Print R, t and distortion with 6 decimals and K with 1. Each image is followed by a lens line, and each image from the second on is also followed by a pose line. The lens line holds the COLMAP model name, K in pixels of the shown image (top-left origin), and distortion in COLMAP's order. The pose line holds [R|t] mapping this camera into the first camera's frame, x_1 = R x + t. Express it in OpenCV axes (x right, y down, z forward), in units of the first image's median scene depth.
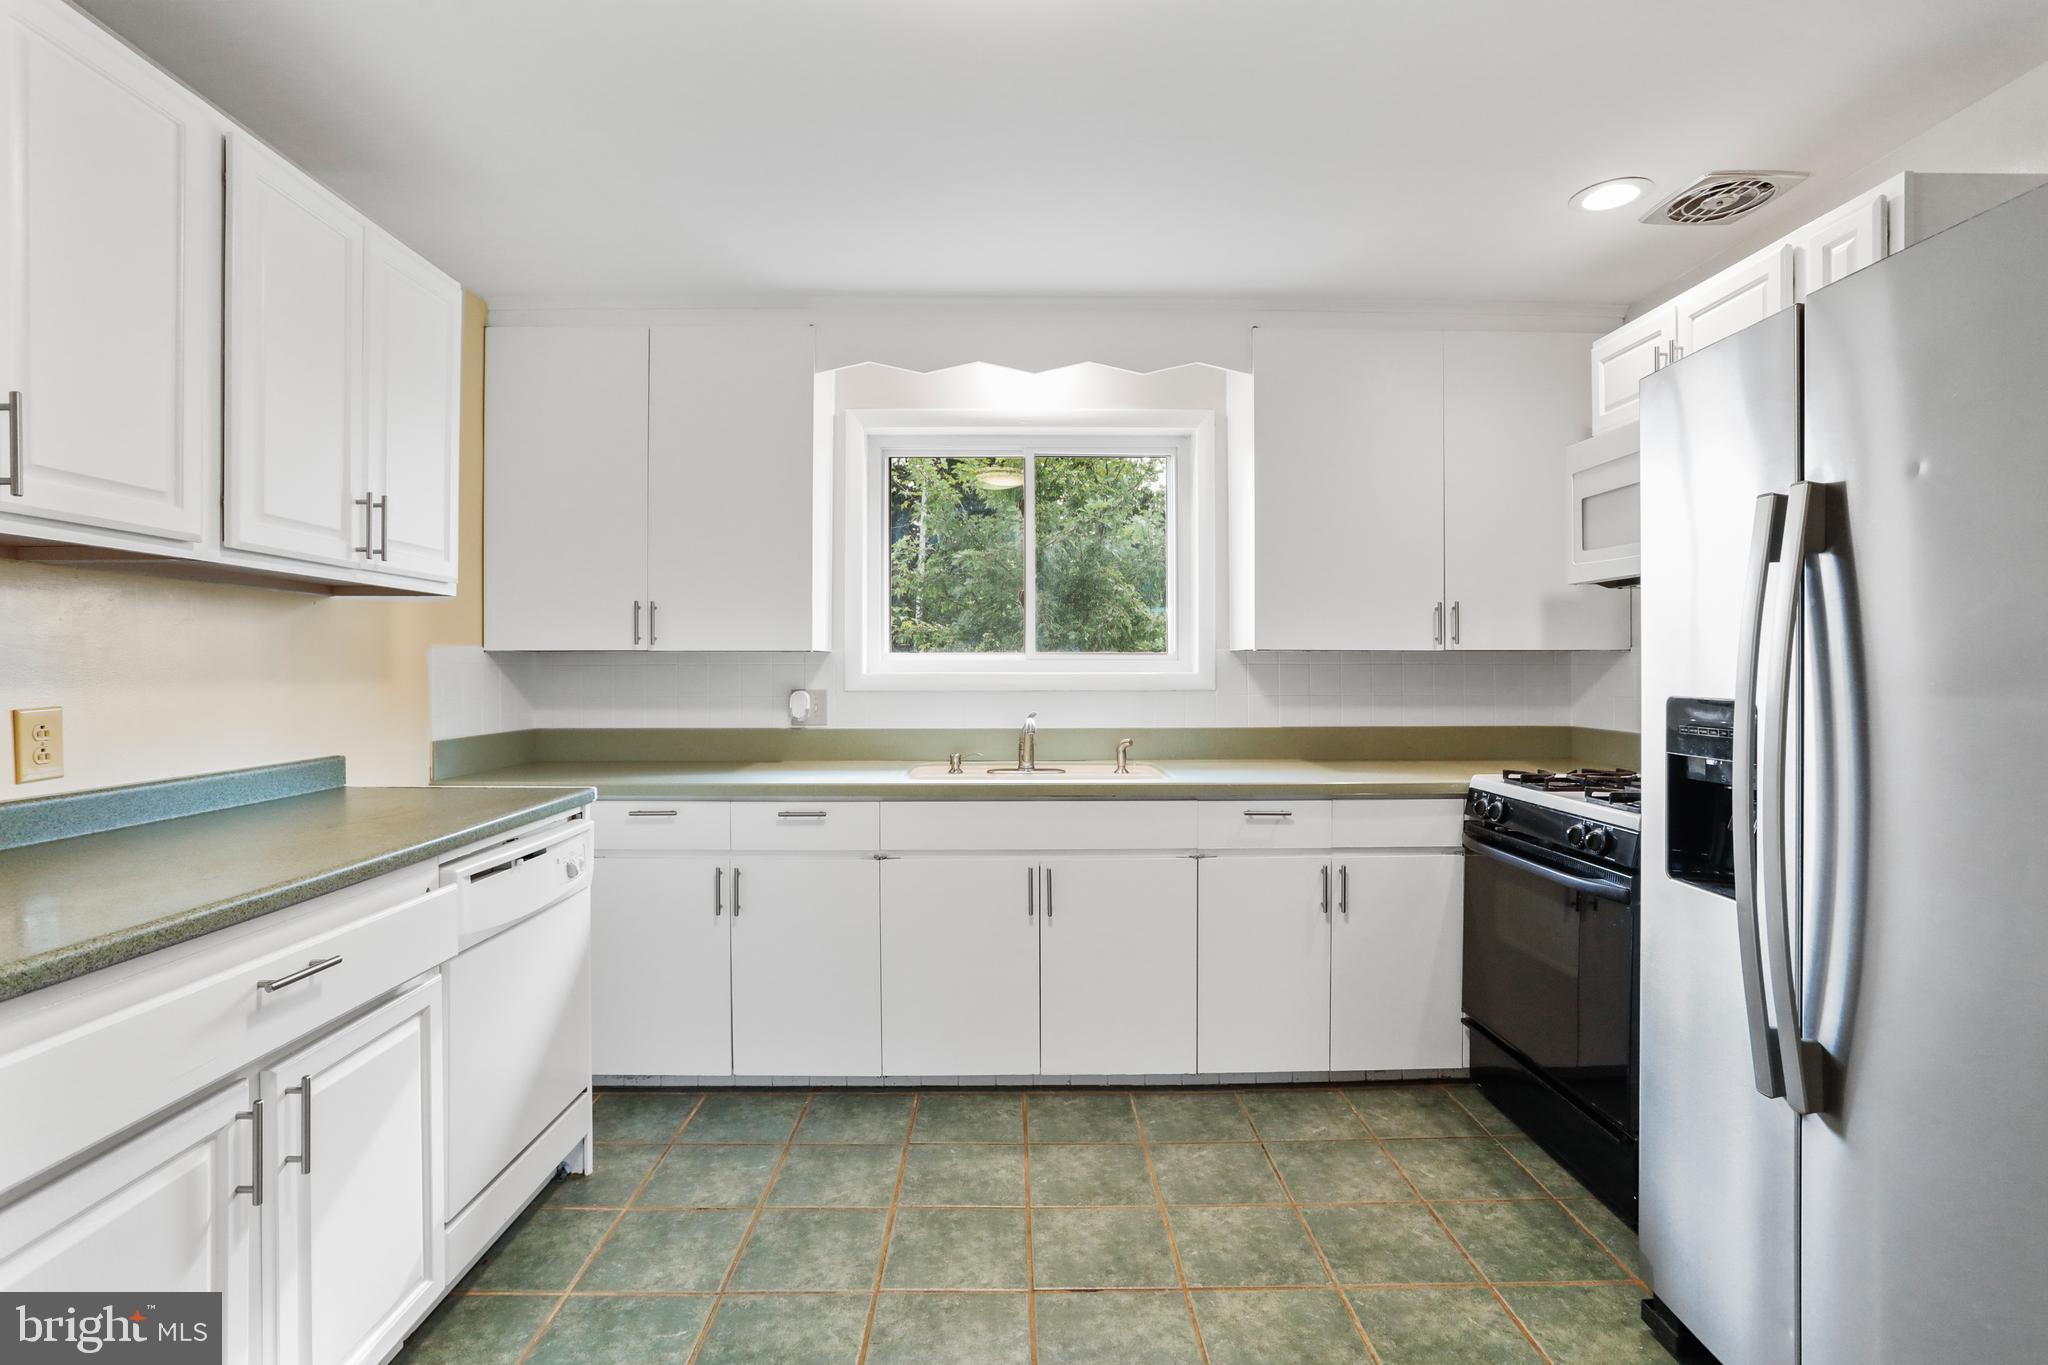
lens RADIAL K [[991.2, 0, 1016.9], [0, 991.2, 663.9], [0, 0, 1]] dist [-0.064019, 0.033334]
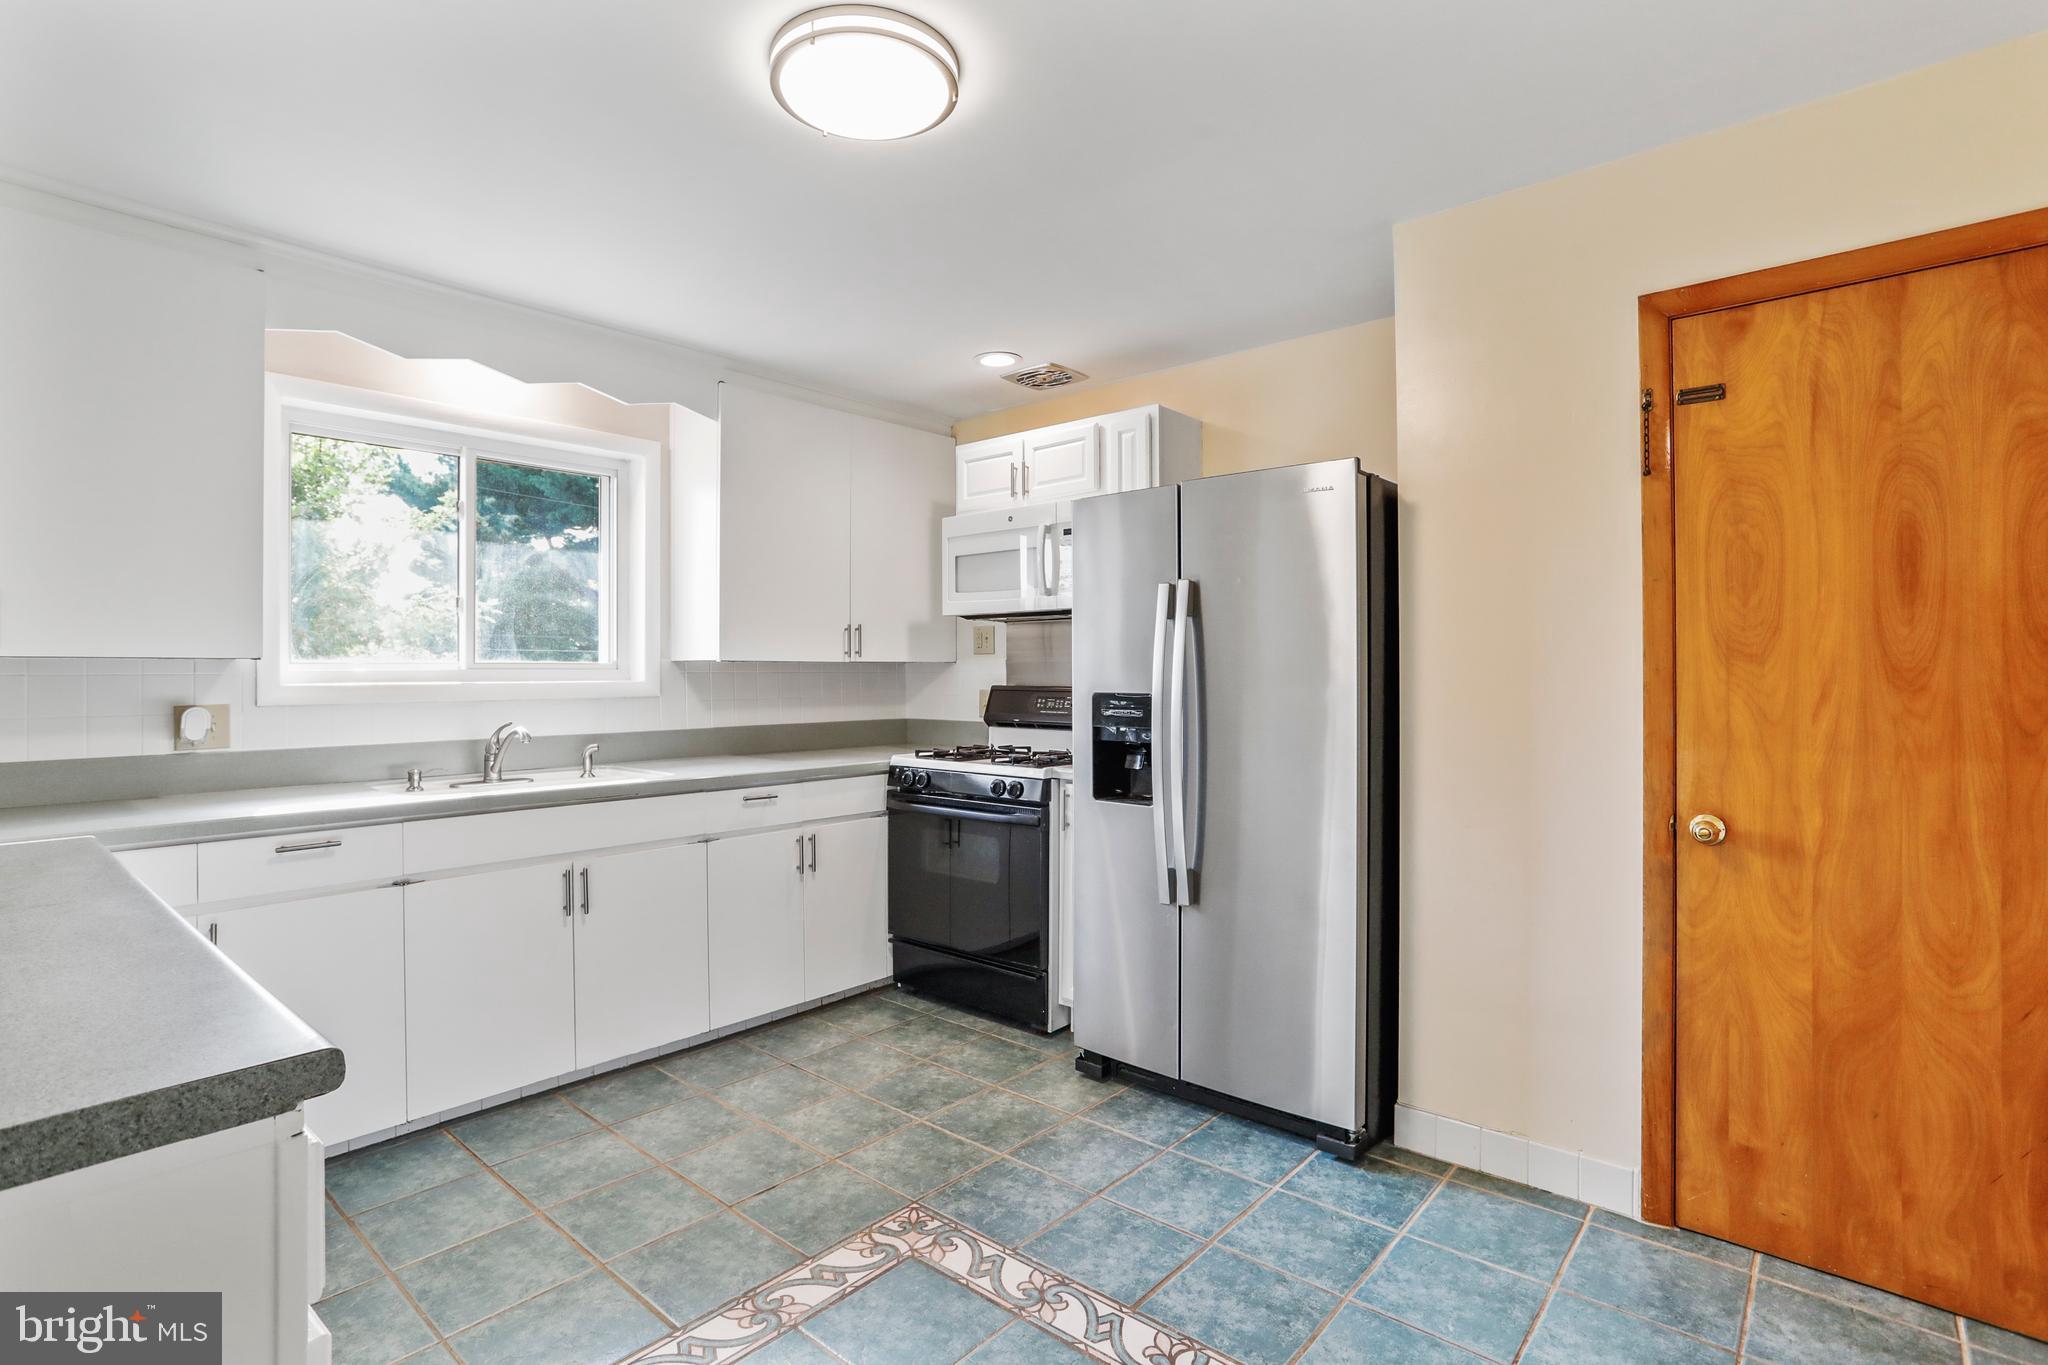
lens RADIAL K [[991.2, 0, 1016.9], [0, 991.2, 663.9], [0, 0, 1]] dist [-0.064019, 0.033334]
pose [[0.667171, 0.004032, 0.744894, -0.445840], [0.000844, 0.999981, -0.006168, -0.003674], [-0.744904, 0.004744, 0.667155, -0.034246]]
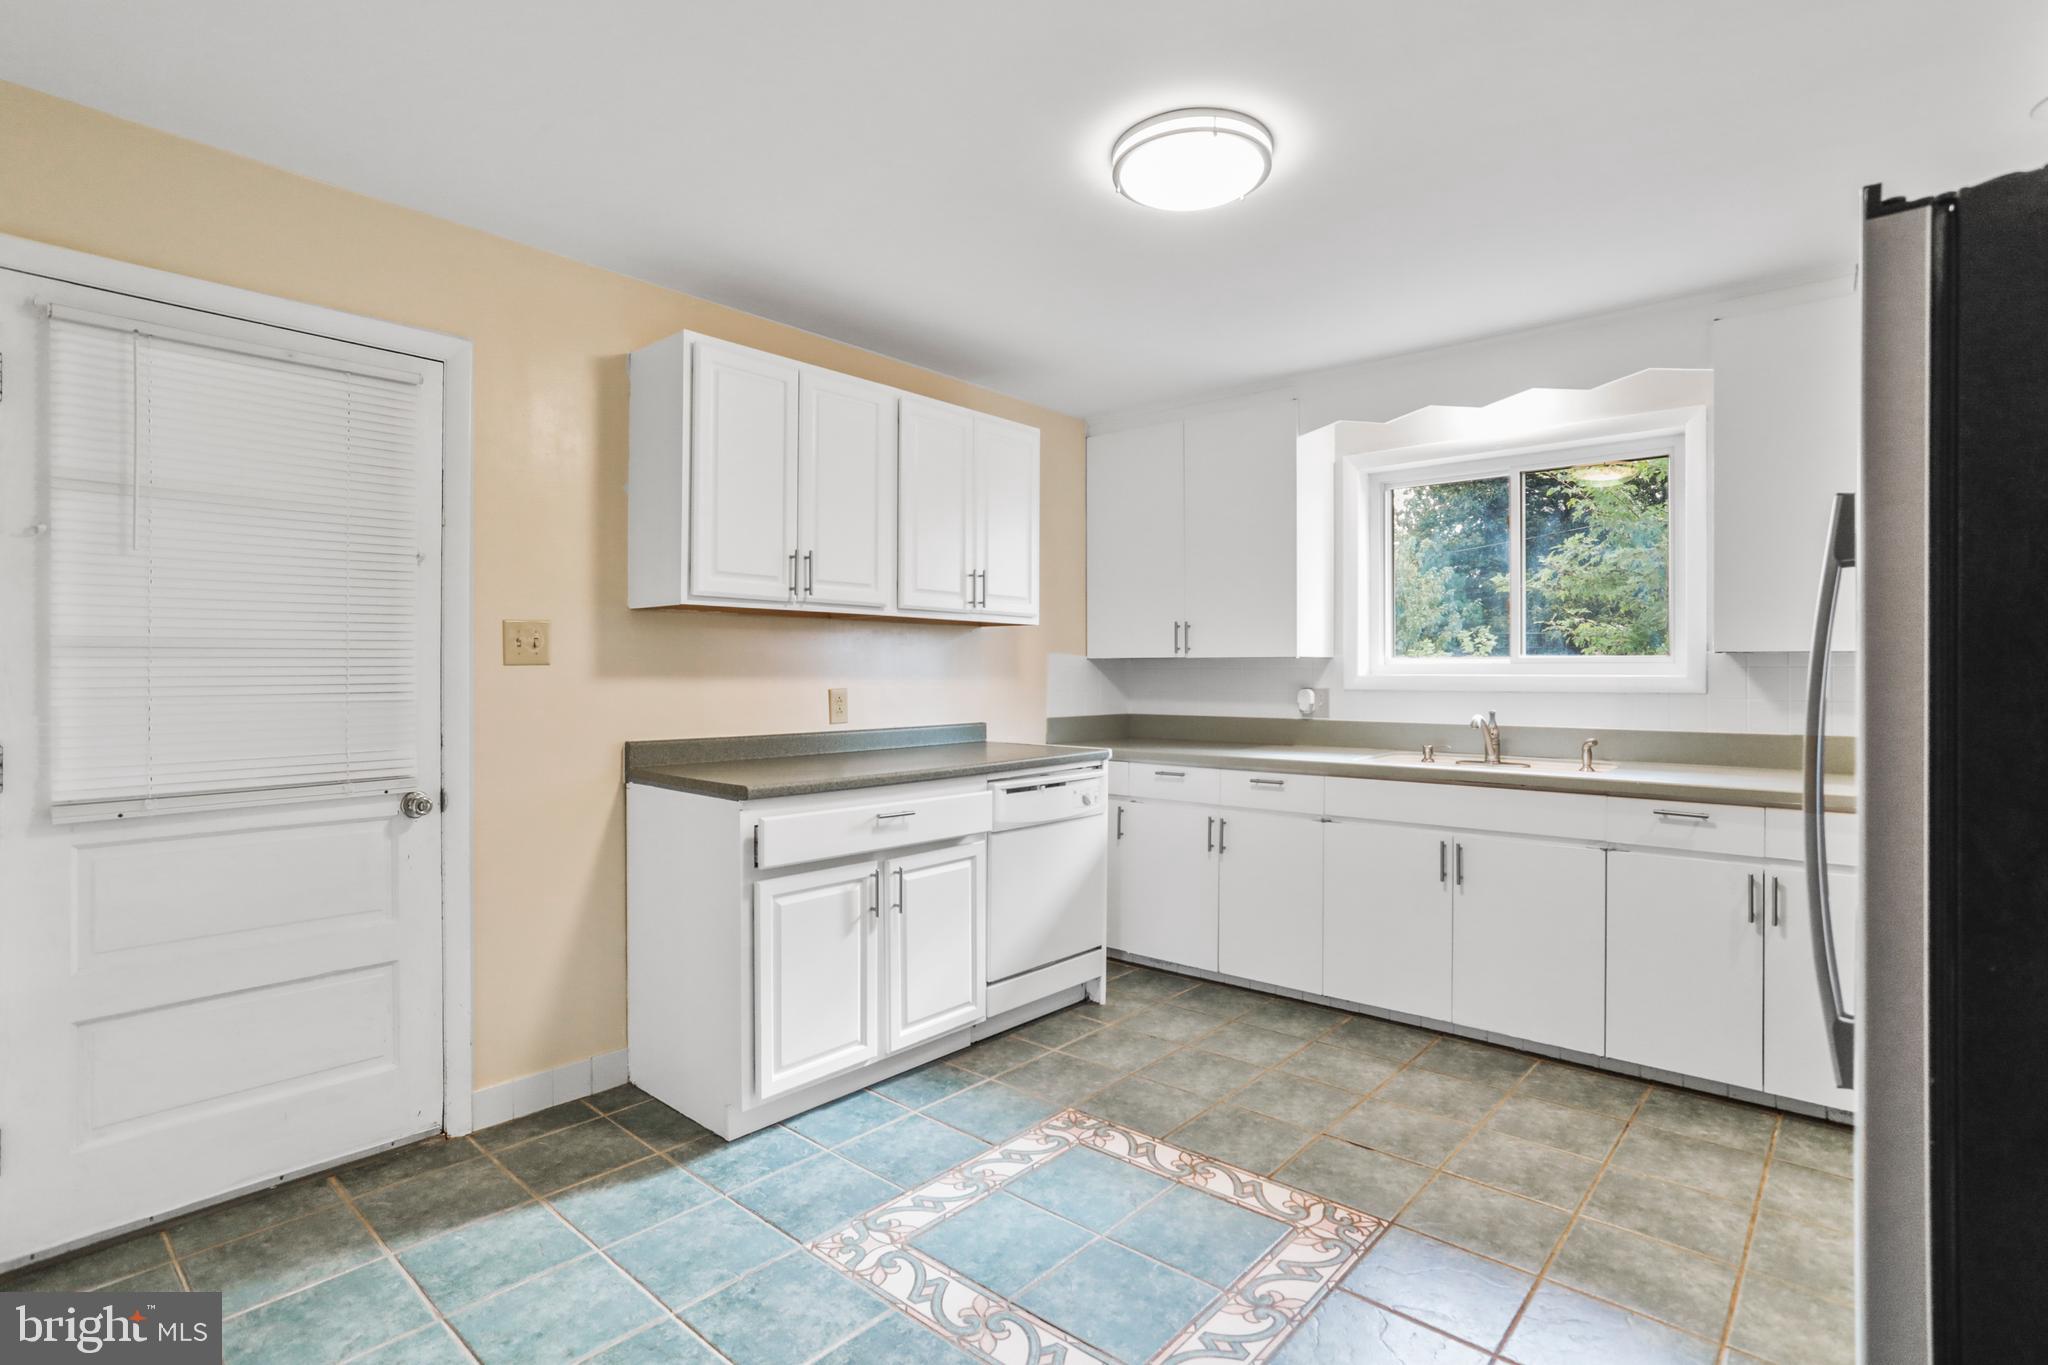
lens RADIAL K [[991.2, 0, 1016.9], [0, 991.2, 663.9], [0, 0, 1]] dist [-0.064019, 0.033334]
pose [[0.739307, -0.004029, -0.673356, 0.432557], [0.000942, 0.999987, -0.004949, 0.002044], [0.673368, 0.003024, 0.739301, -0.198690]]
